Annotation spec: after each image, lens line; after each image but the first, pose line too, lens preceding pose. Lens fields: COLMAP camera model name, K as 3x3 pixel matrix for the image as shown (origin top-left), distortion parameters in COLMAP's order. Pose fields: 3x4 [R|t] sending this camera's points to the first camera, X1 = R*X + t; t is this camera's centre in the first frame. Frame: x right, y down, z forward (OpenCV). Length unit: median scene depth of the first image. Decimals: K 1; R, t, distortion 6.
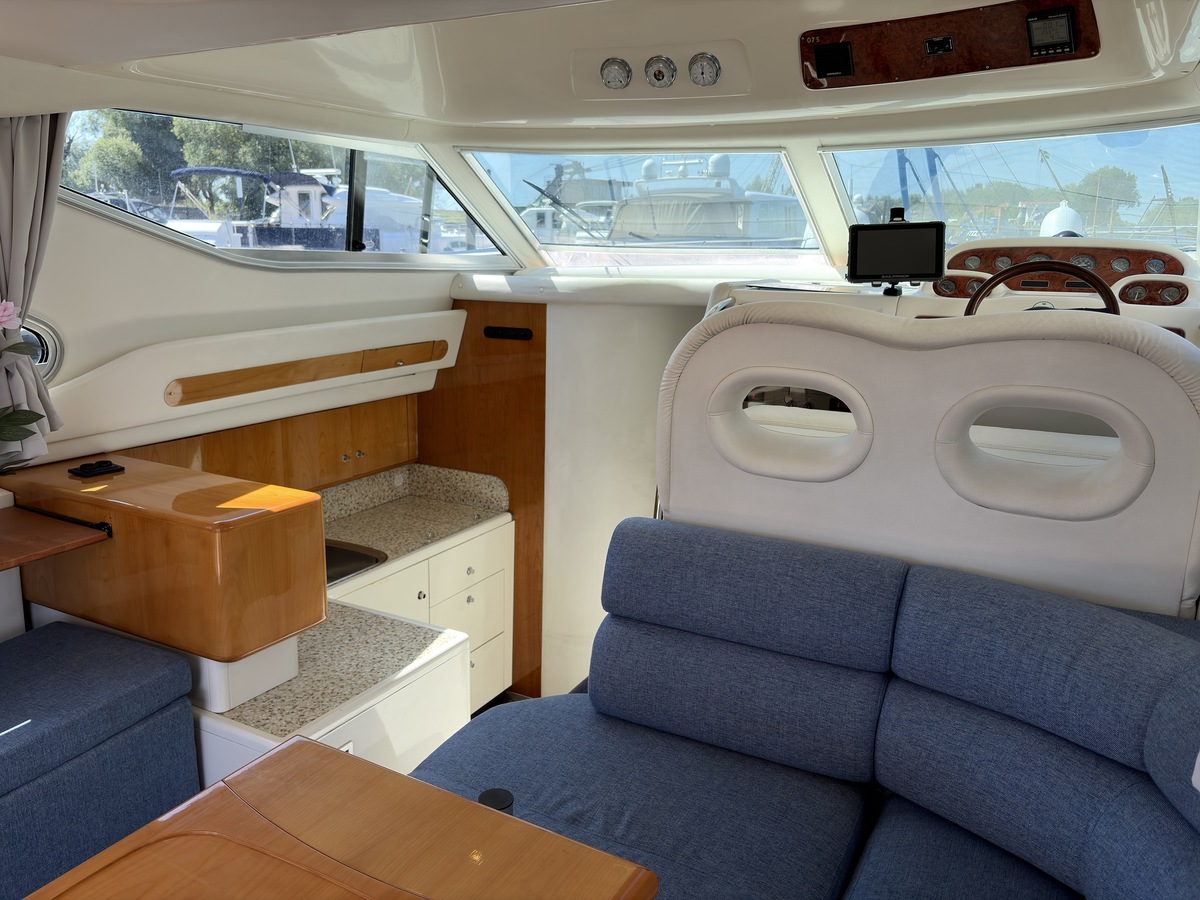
lens RADIAL K [[904.6, 0, 599.0], [0, 904.6, 445.1], [0, 0, 1]] dist [0.069000, -0.091551]
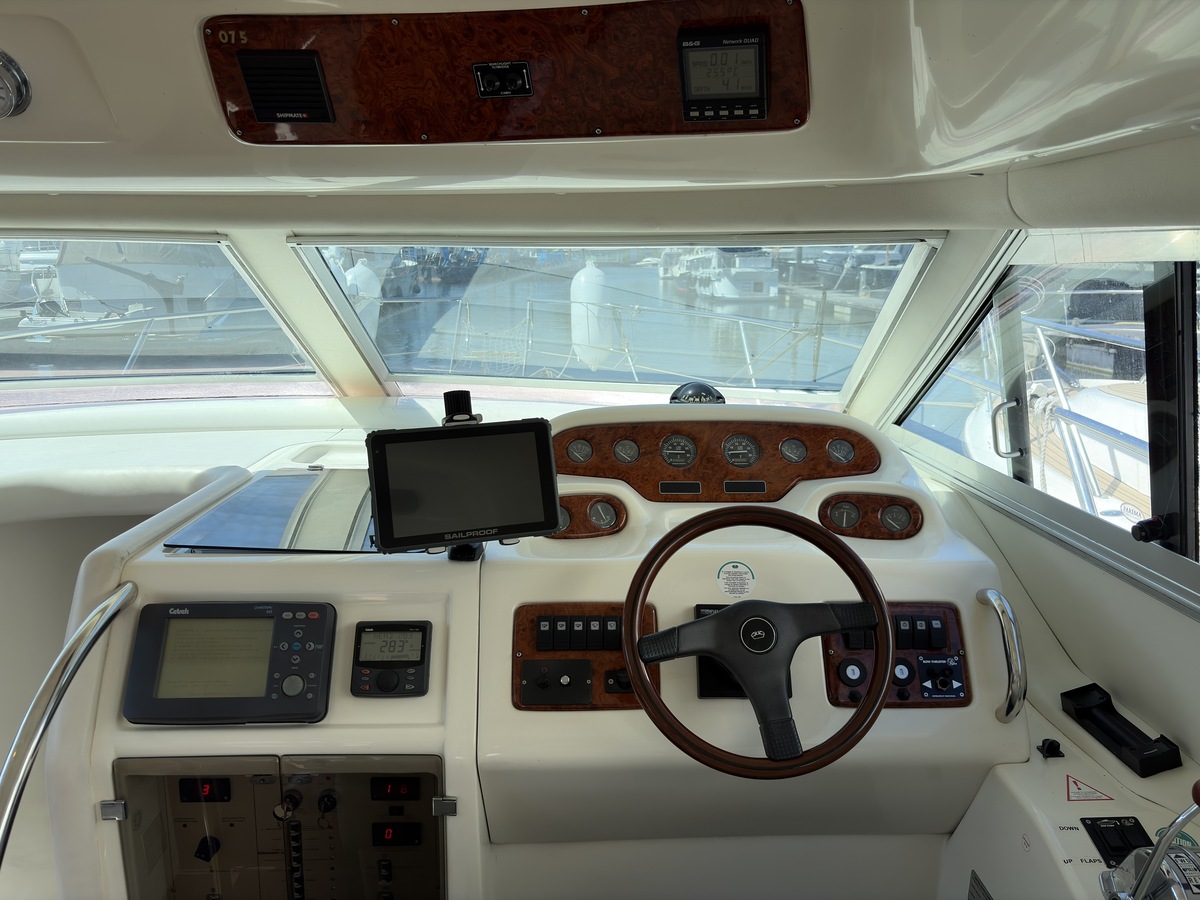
lens RADIAL K [[898.0, 0, 606.8], [0, 898.0, 457.0], [0, 0, 1]] dist [0.014770, 0.000943]
pose [[0.863430, -0.115014, 0.491182, 0.105140], [0.114890, 0.992909, 0.030537, -0.160659], [-0.491211, 0.030065, 0.870522, 0.368730]]
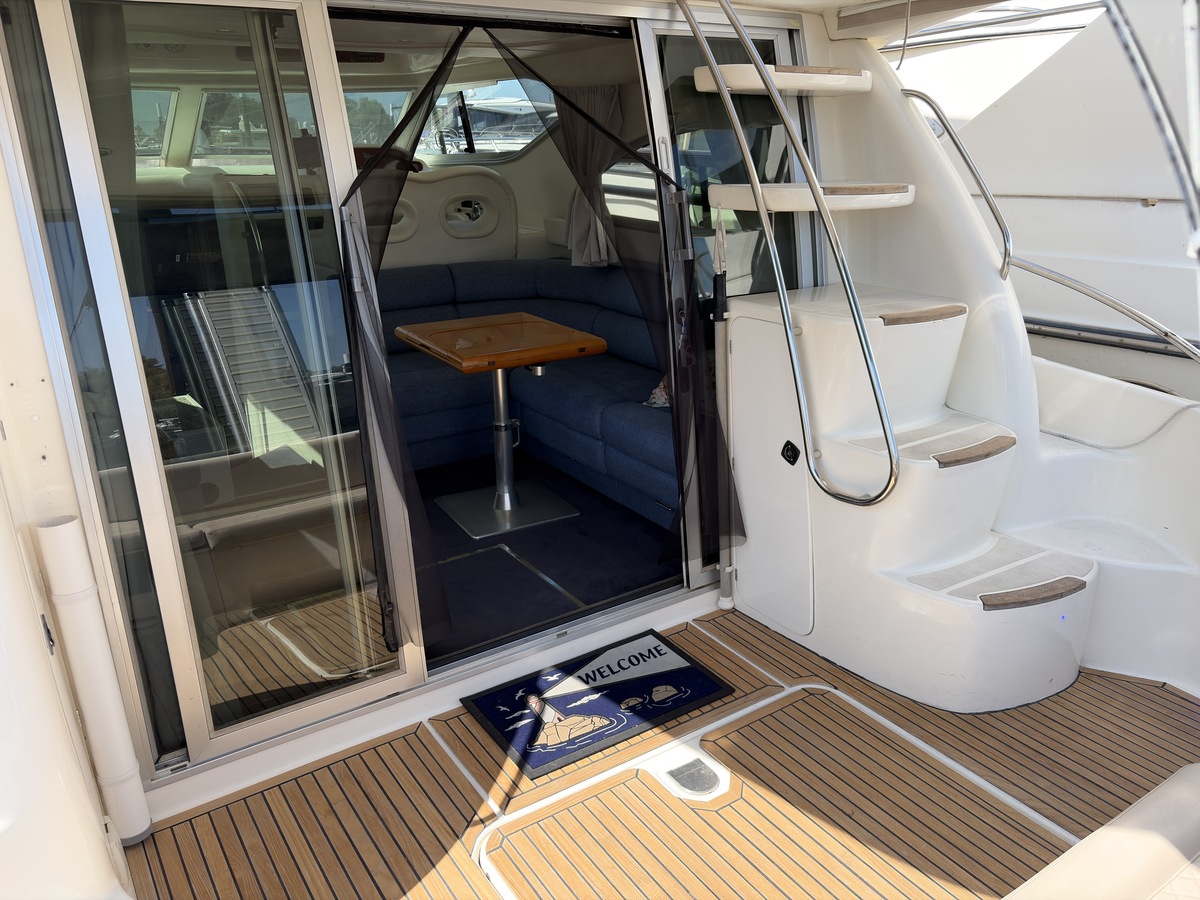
lens RADIAL K [[898.0, 0, 606.8], [0, 898.0, 457.0], [0, 0, 1]] dist [0.014770, 0.000943]
pose [[0.447196, -0.309639, 0.839130, -0.867563], [0.221097, 0.947320, 0.231733, 0.074103], [-0.866679, 0.081900, 0.492098, -0.327879]]
